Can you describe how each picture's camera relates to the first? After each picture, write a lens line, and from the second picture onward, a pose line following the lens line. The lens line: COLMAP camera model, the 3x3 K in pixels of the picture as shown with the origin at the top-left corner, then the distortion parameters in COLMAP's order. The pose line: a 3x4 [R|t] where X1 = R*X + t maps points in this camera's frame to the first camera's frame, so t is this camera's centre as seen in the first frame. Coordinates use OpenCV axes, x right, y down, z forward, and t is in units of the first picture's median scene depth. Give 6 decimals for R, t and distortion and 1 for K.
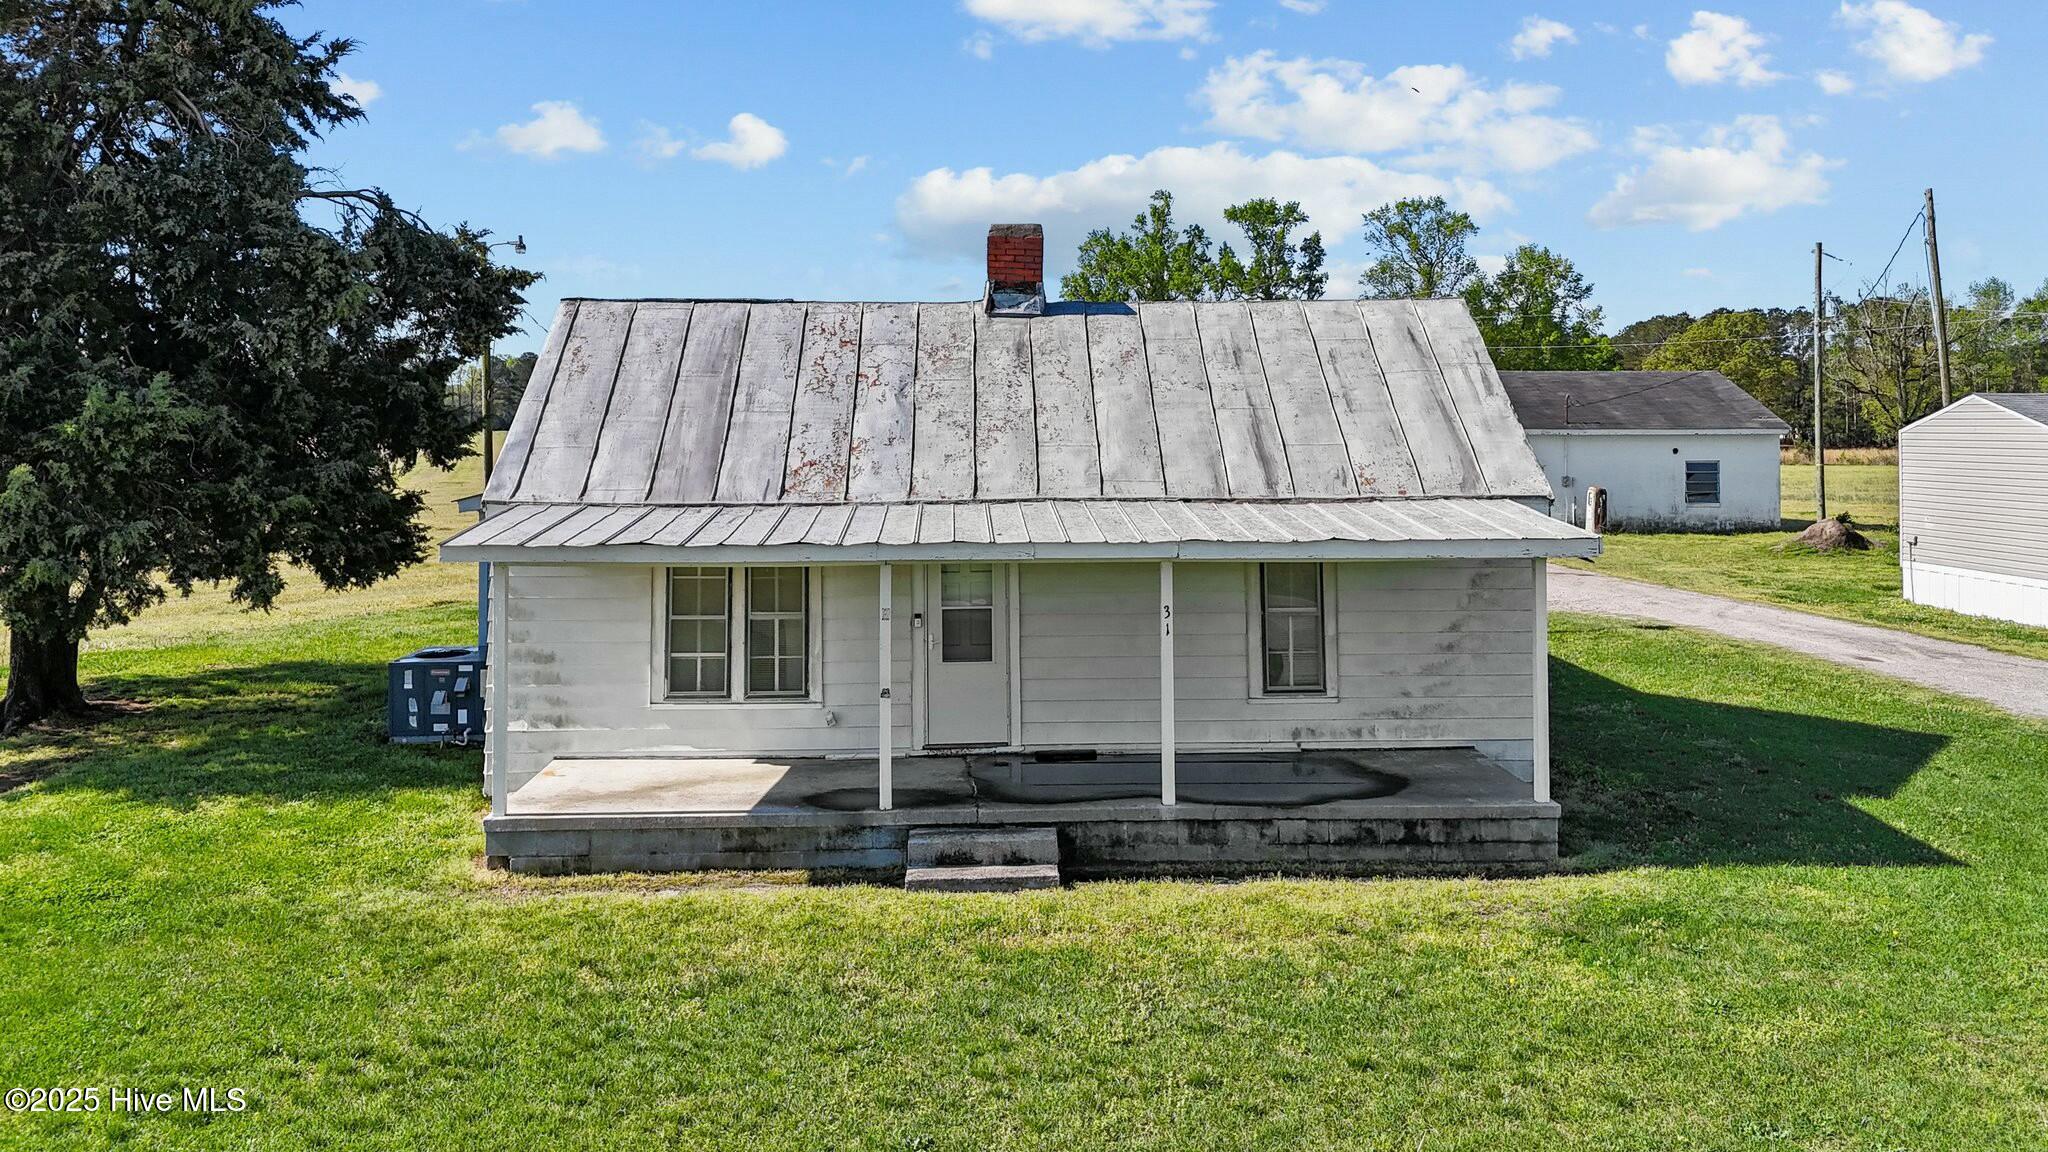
lens RADIAL K [[1555.0, 0, 1024.7], [0, 1555.0, 462.8], [0, 0, 1]] dist [0.064292, -0.001849]
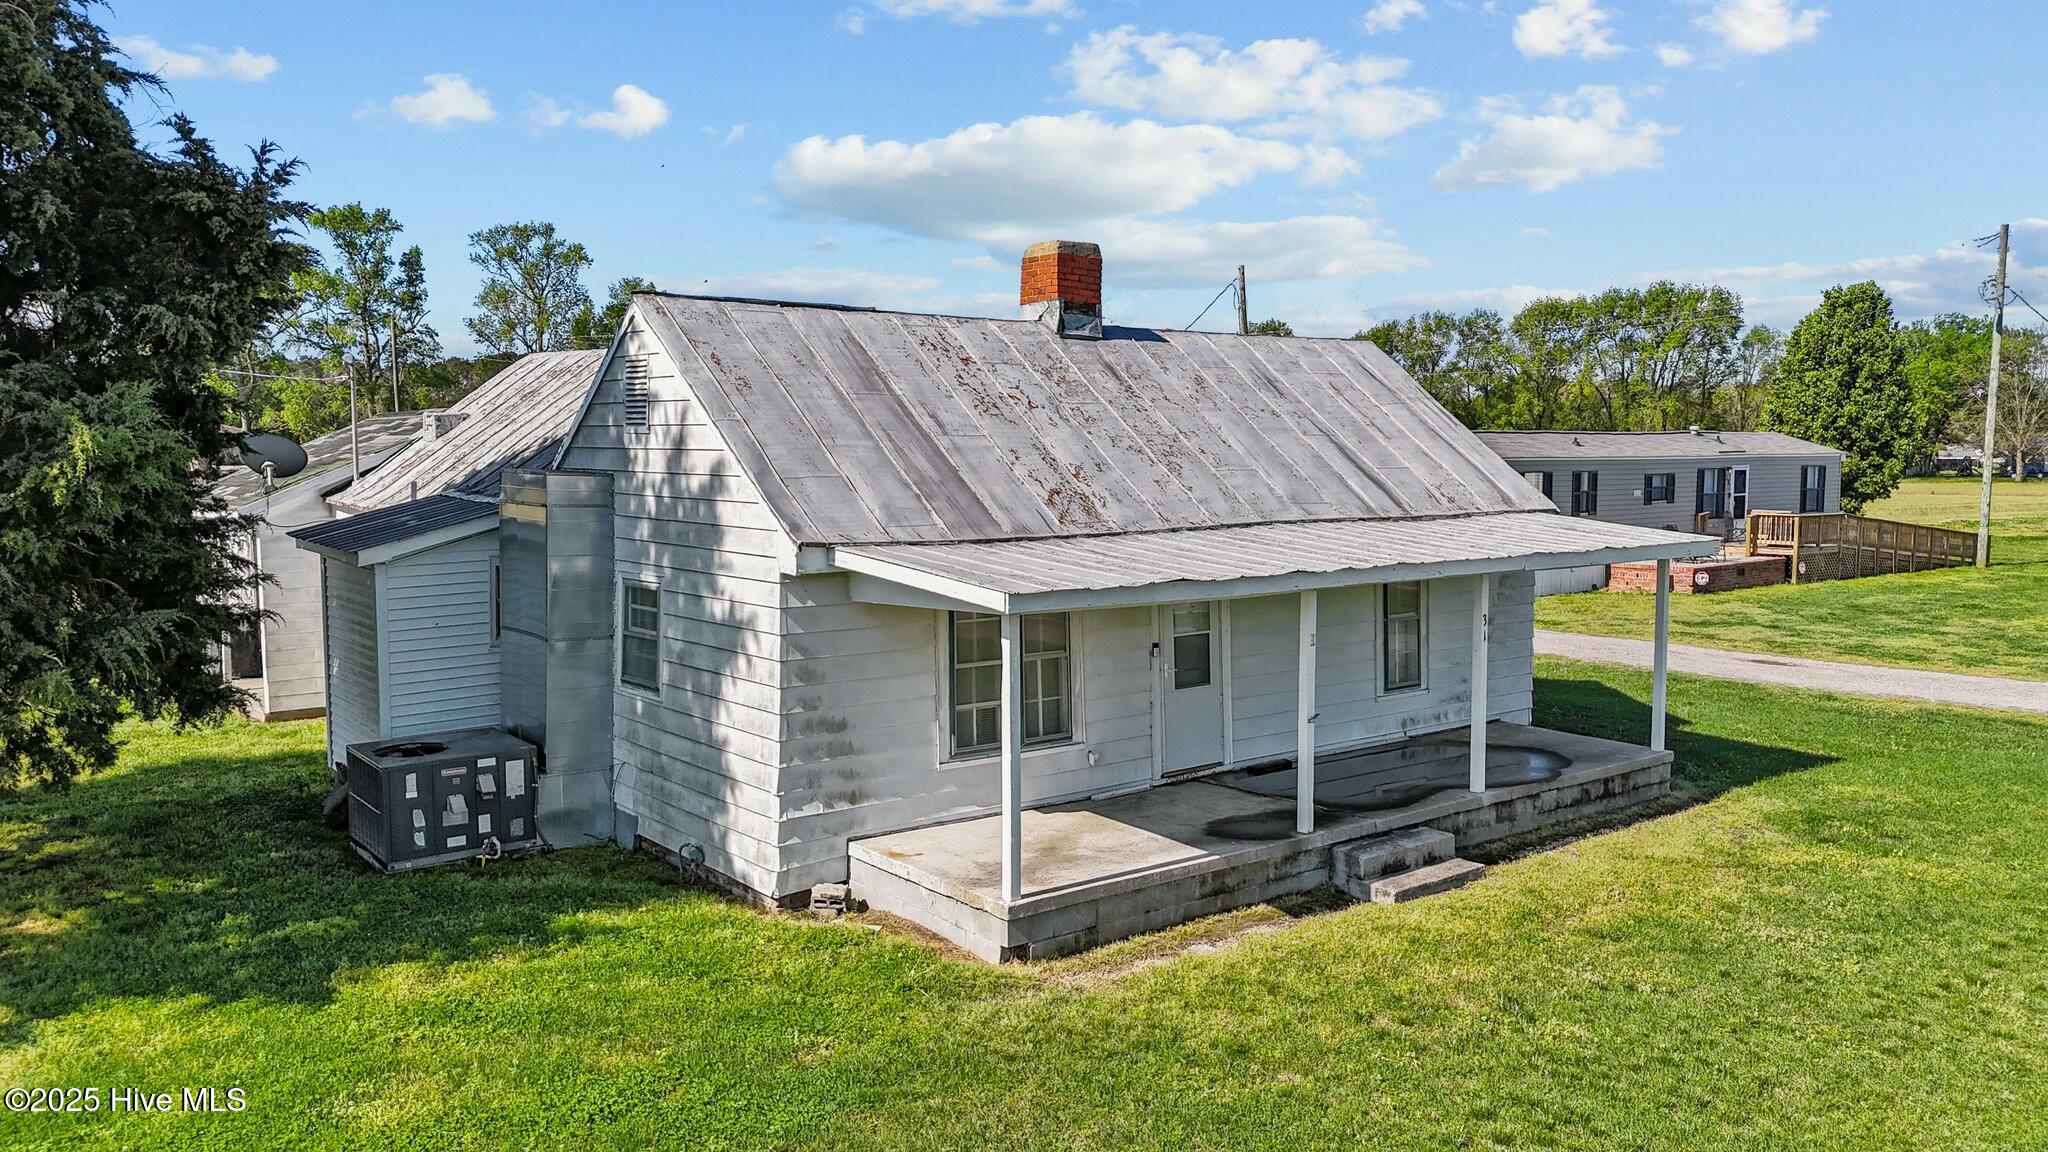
lens RADIAL K [[1513.2, 0, 1024.0], [0, 1513.2, 576.0], [0, 0, 1]] dist [0.084779, -0.088136]
pose [[0.811513, -0.048248, 0.582339, -0.695332], [0.015712, 0.998027, 0.060793, -0.005101], [-0.584123, -0.040185, 0.810670, 0.273509]]
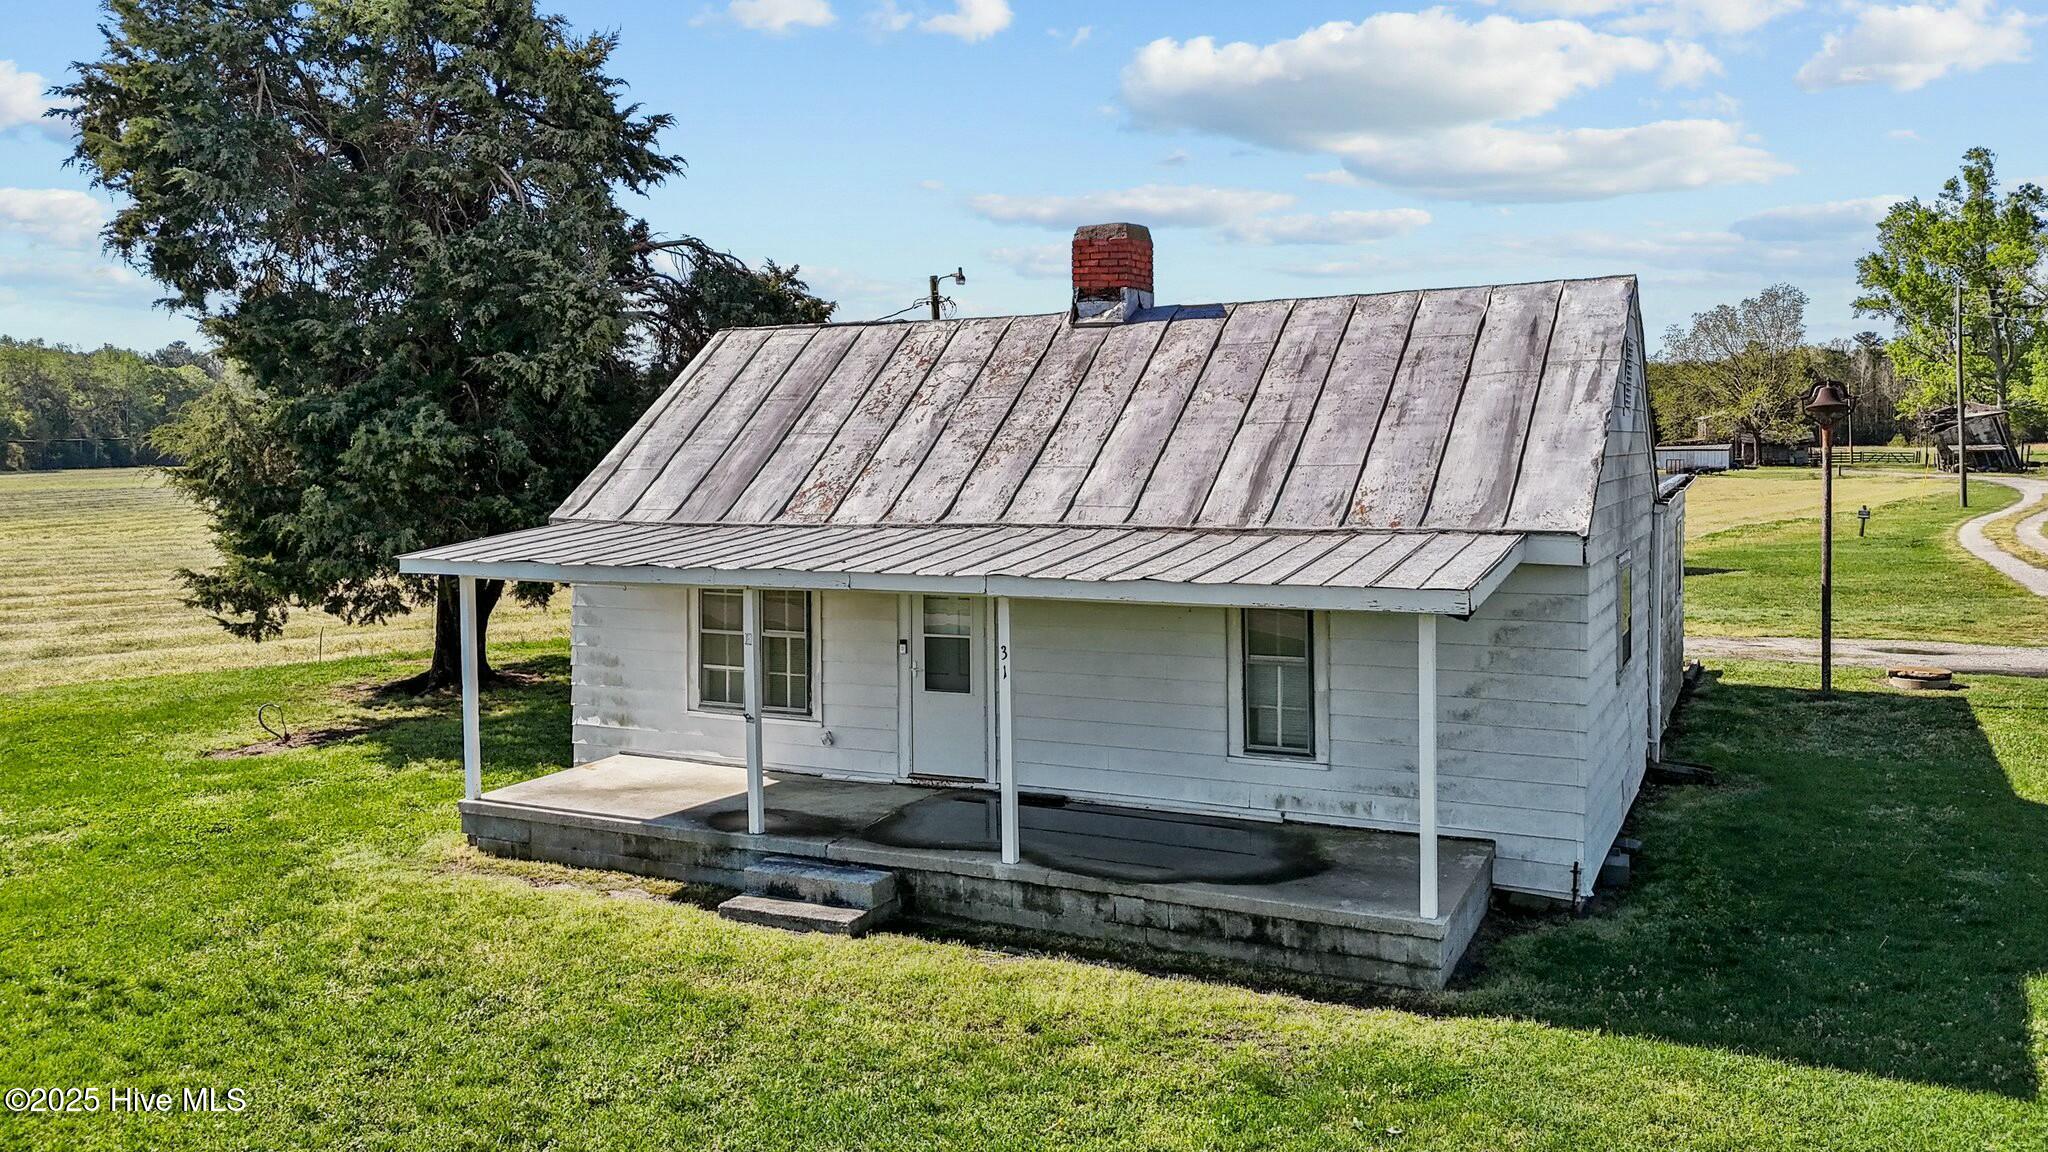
lens RADIAL K [[1513.2, 0, 1024.0], [0, 1513.2, 576.0], [0, 0, 1]] dist [0.084779, -0.088136]
pose [[0.877285, 0.033030, -0.478832, 0.453106], [-0.001179, 0.997775, 0.066667, -0.006639], [0.479969, -0.057921, 0.875371, 0.206899]]
